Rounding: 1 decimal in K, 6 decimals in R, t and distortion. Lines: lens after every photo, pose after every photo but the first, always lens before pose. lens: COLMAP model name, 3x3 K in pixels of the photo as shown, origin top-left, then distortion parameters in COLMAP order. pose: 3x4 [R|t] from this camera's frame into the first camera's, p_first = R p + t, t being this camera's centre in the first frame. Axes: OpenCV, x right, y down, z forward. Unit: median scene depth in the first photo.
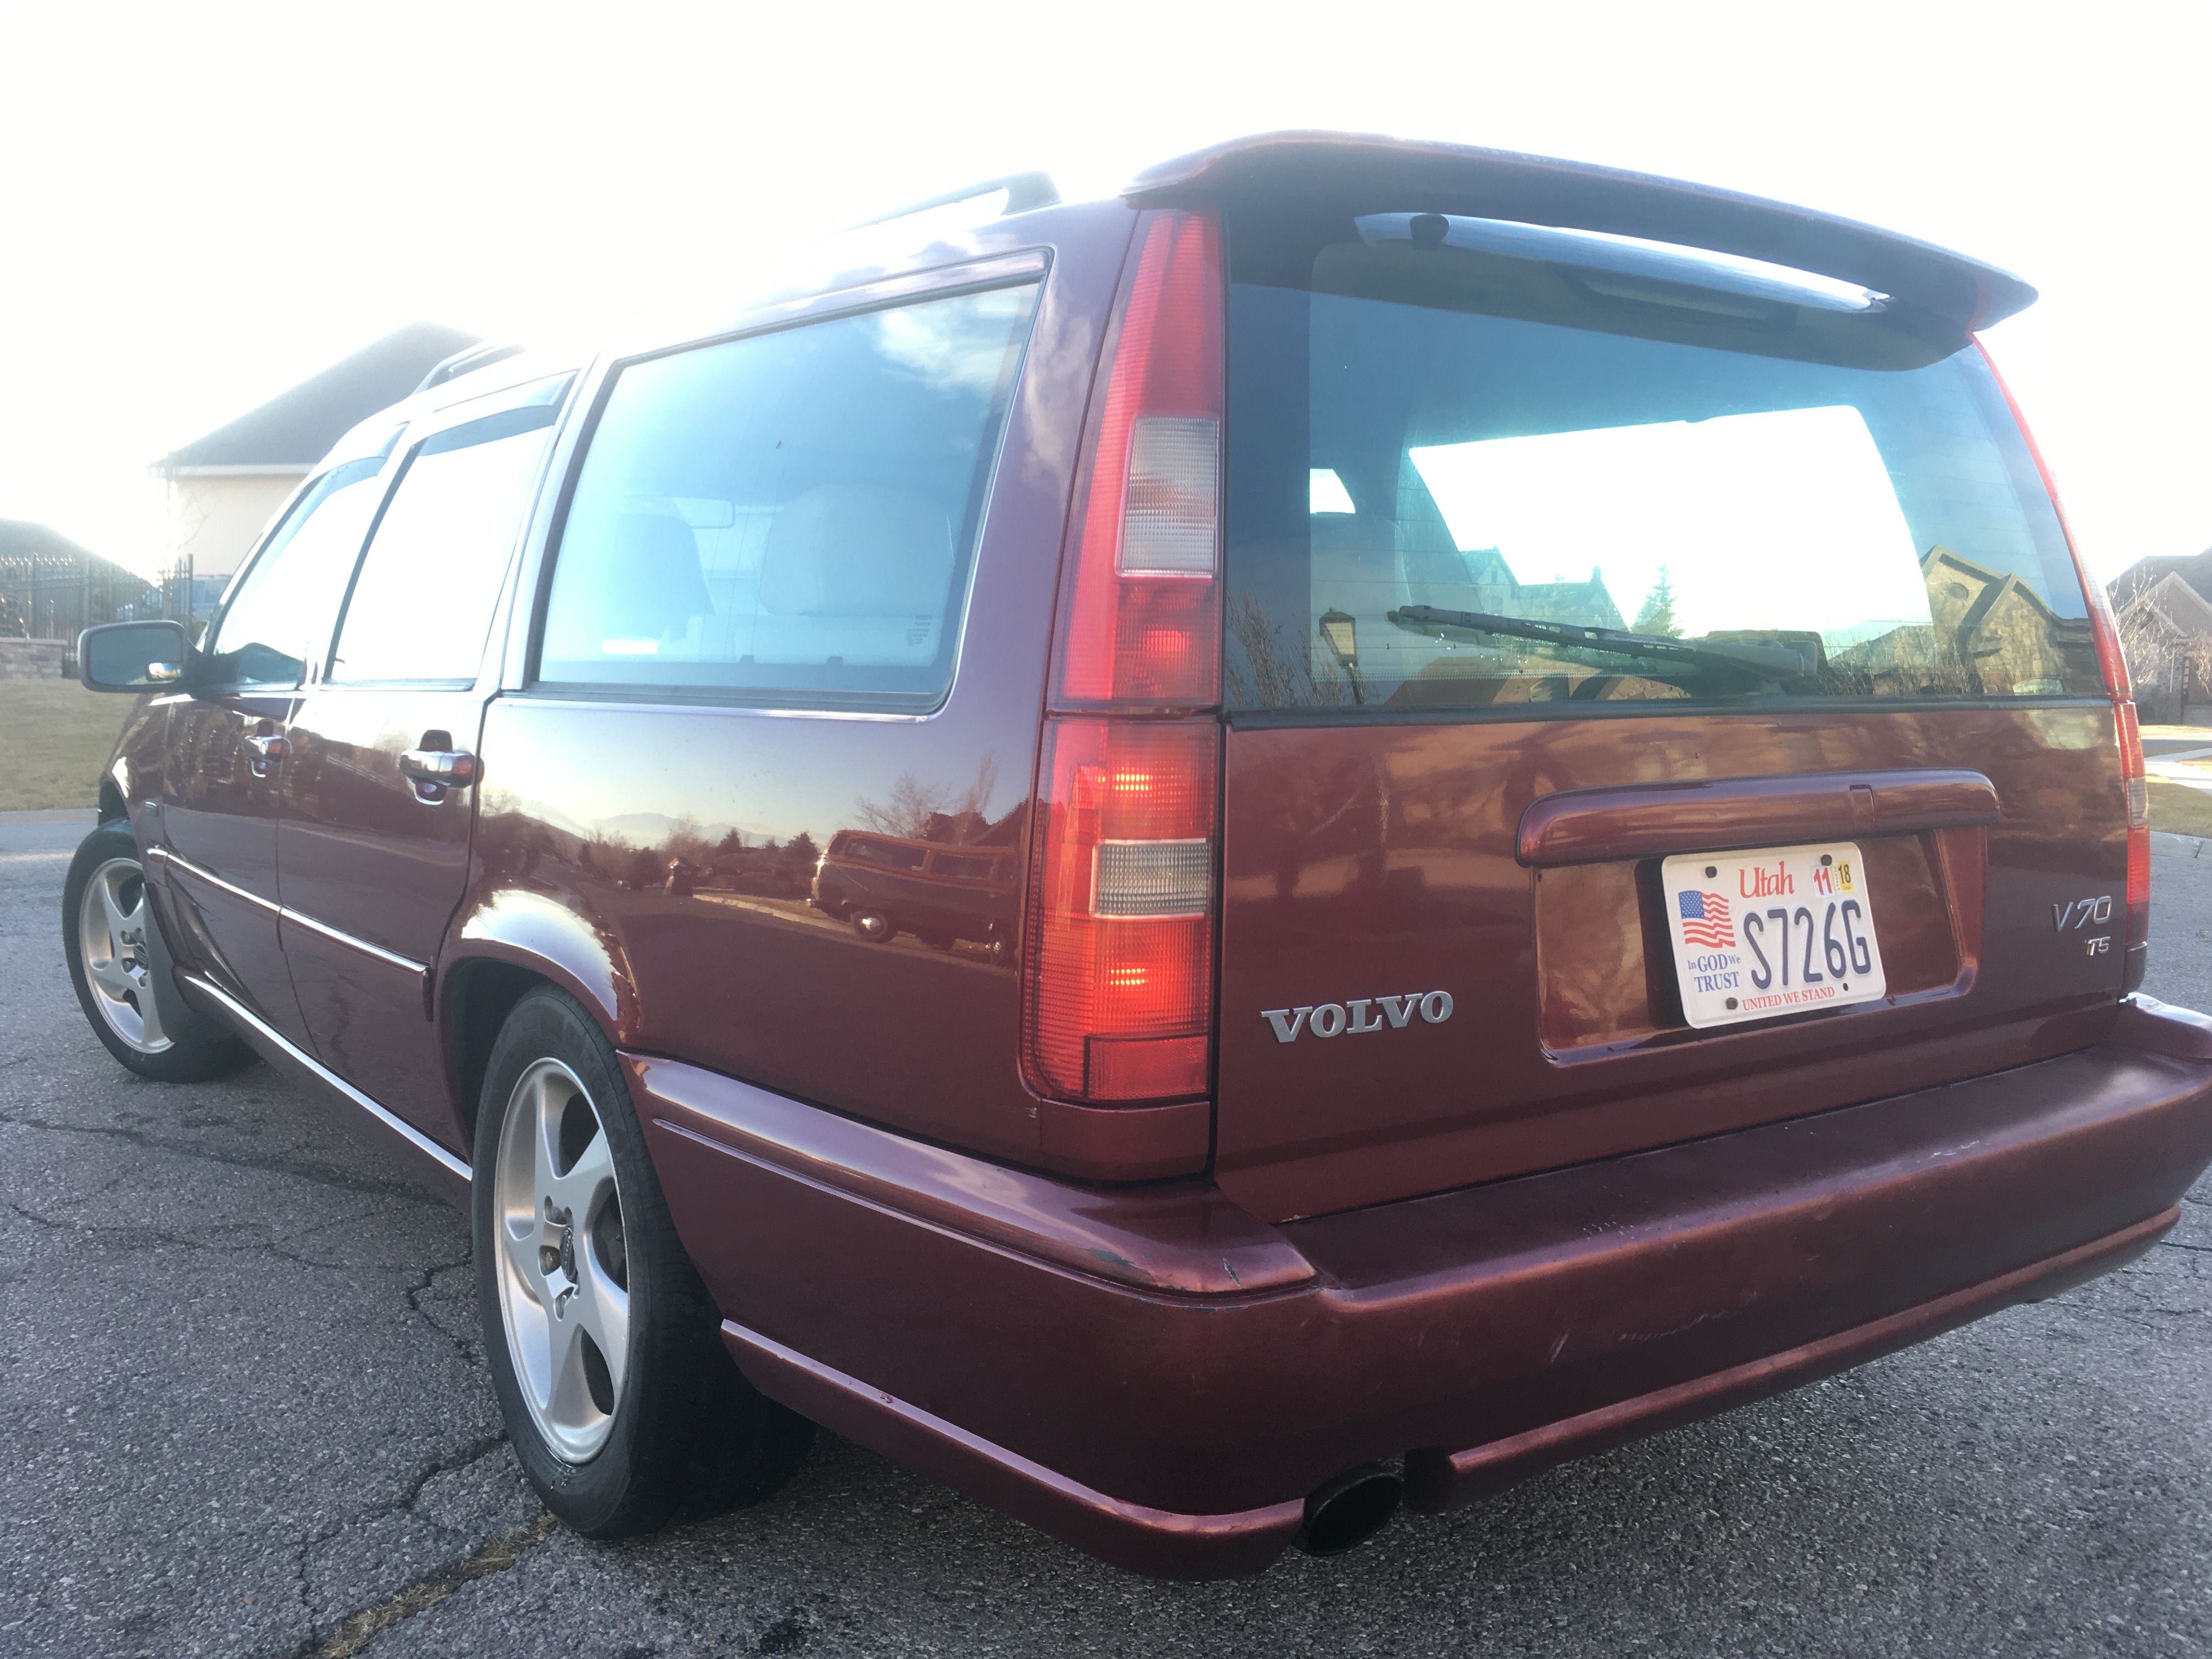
lens RADIAL K [[1907.1, 0, 1113.5], [0, 1907.1, 830.4], [0, 0, 1]] dist [0.087210, -0.132279]
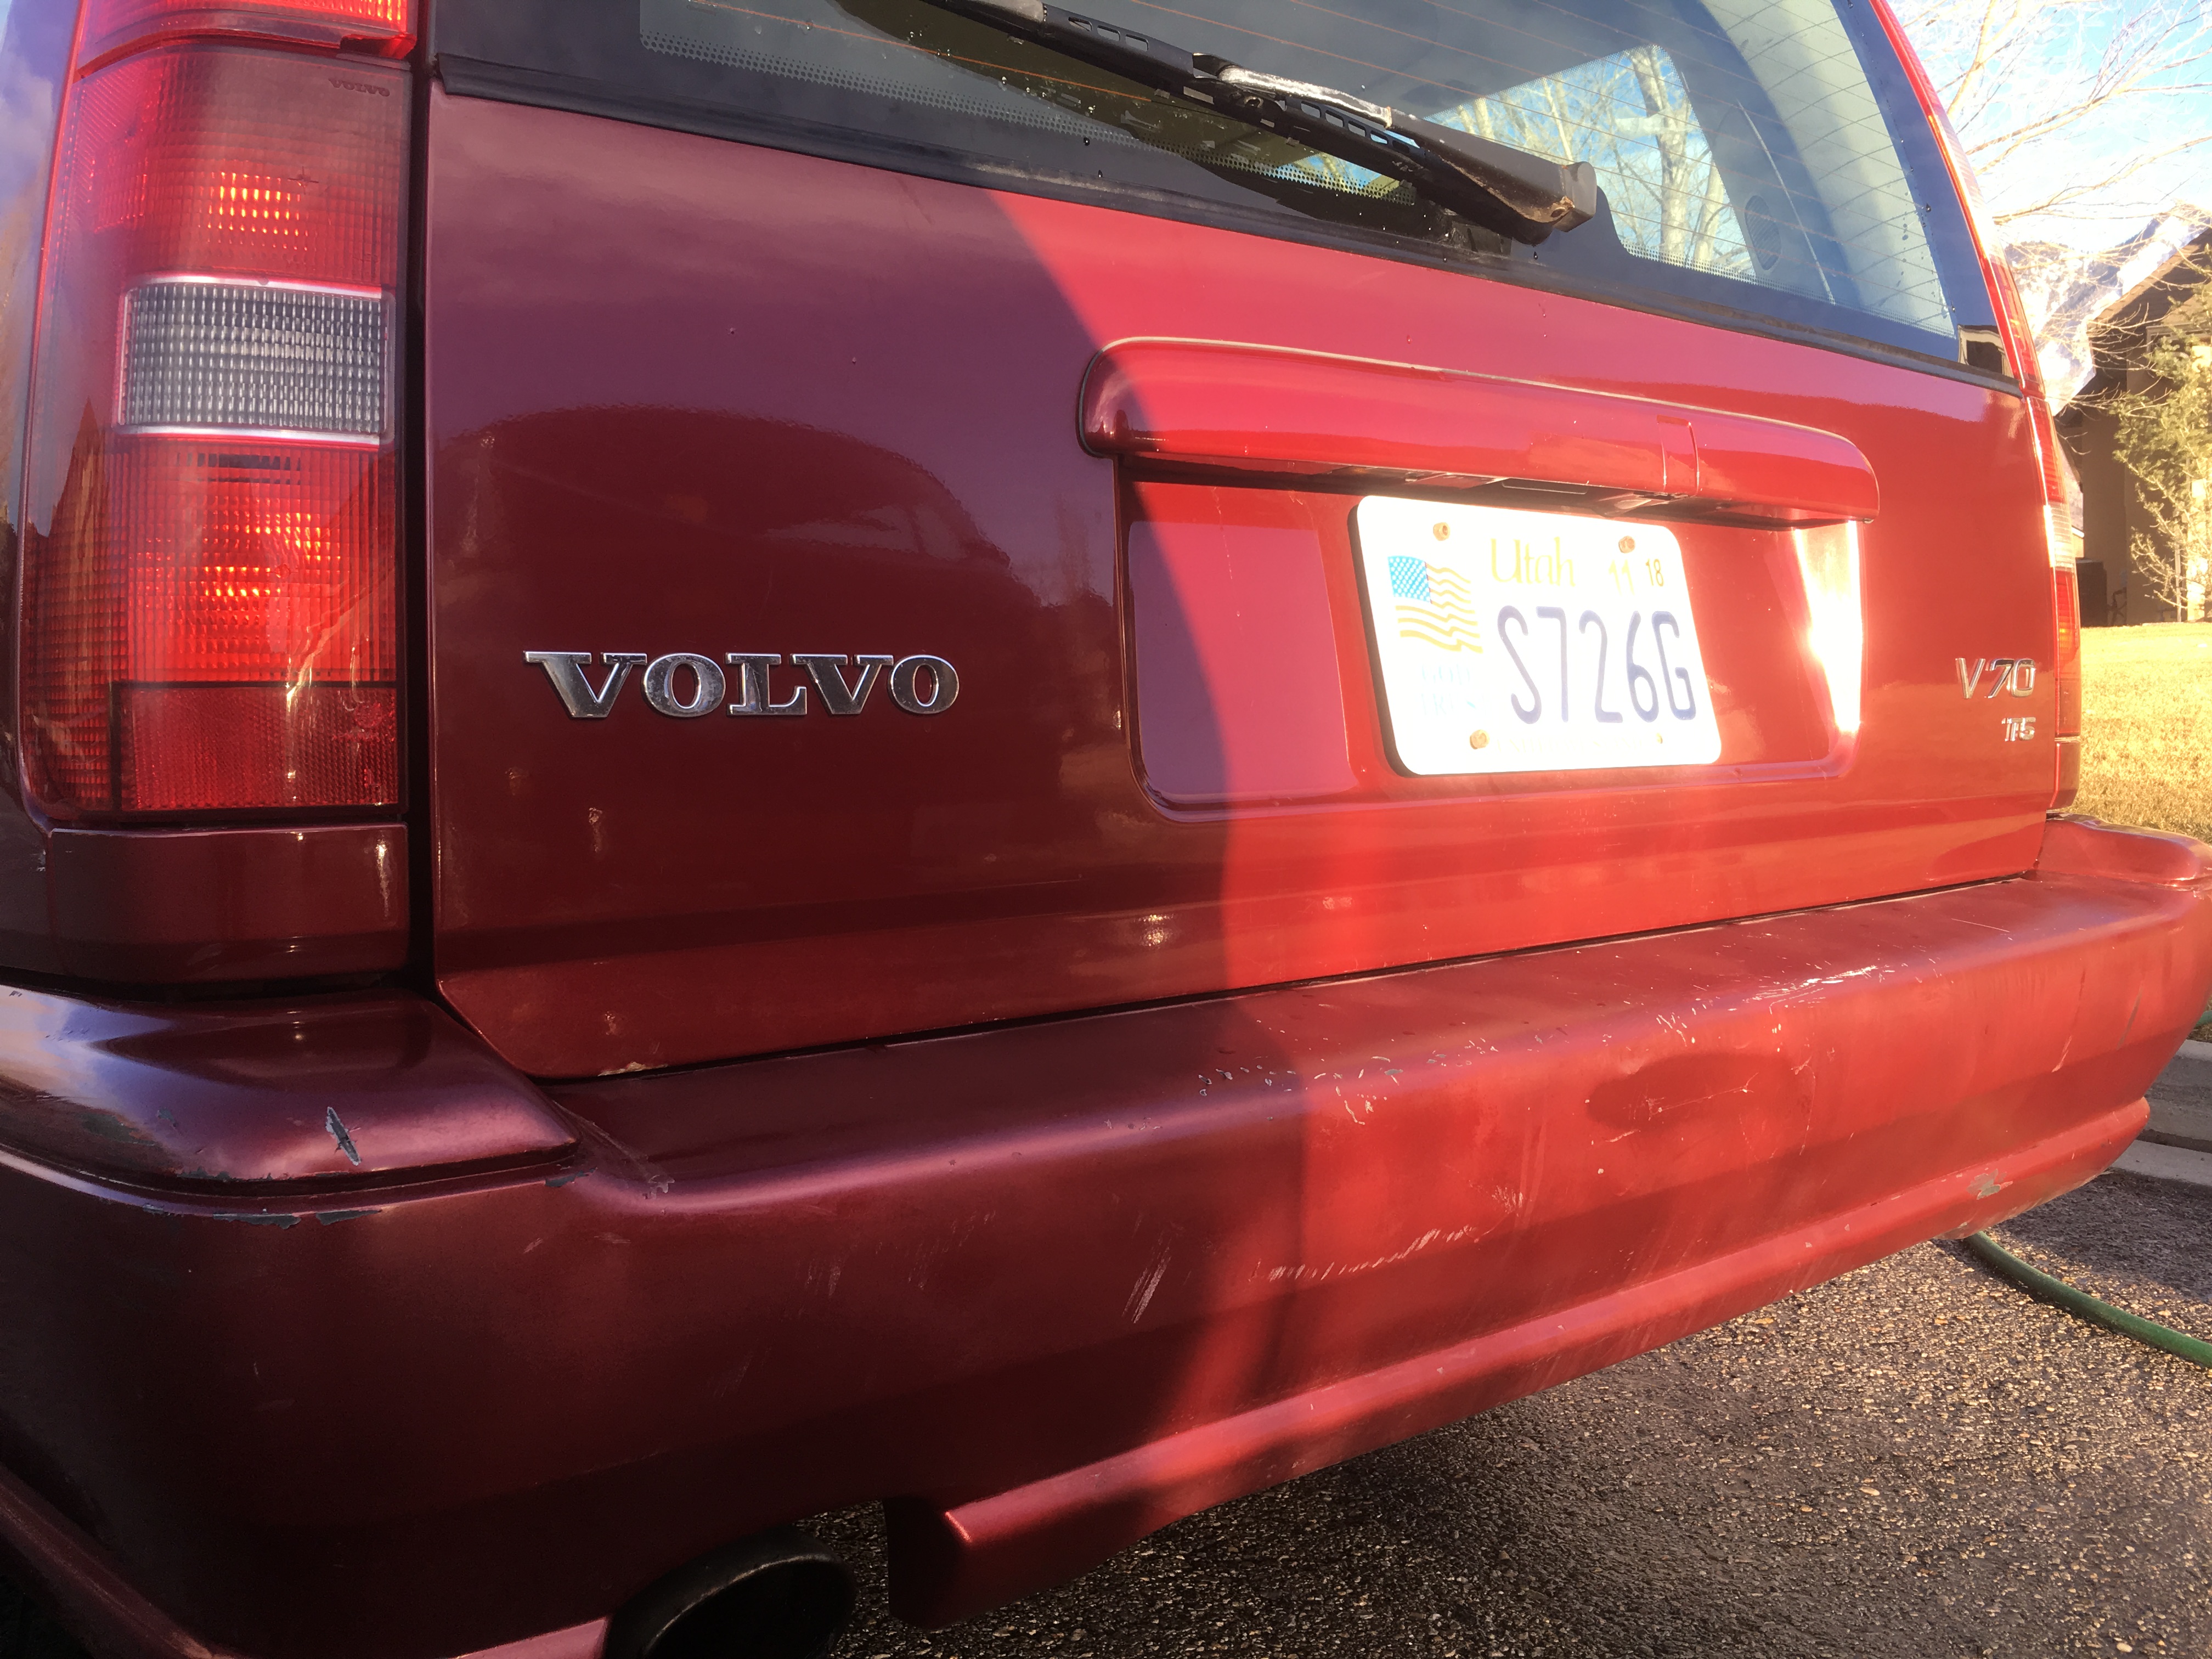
lens RADIAL K [[1908.5, 0, 1106.0], [0, 1908.5, 829.5], [0, 0, 1]] dist [0.074499, -0.107393]
pose [[0.997193, -0.020602, 0.071987, 0.157384], [0.021809, 0.999634, -0.016021, 0.125189], [-0.071631, 0.017546, 0.997277, 0.395492]]
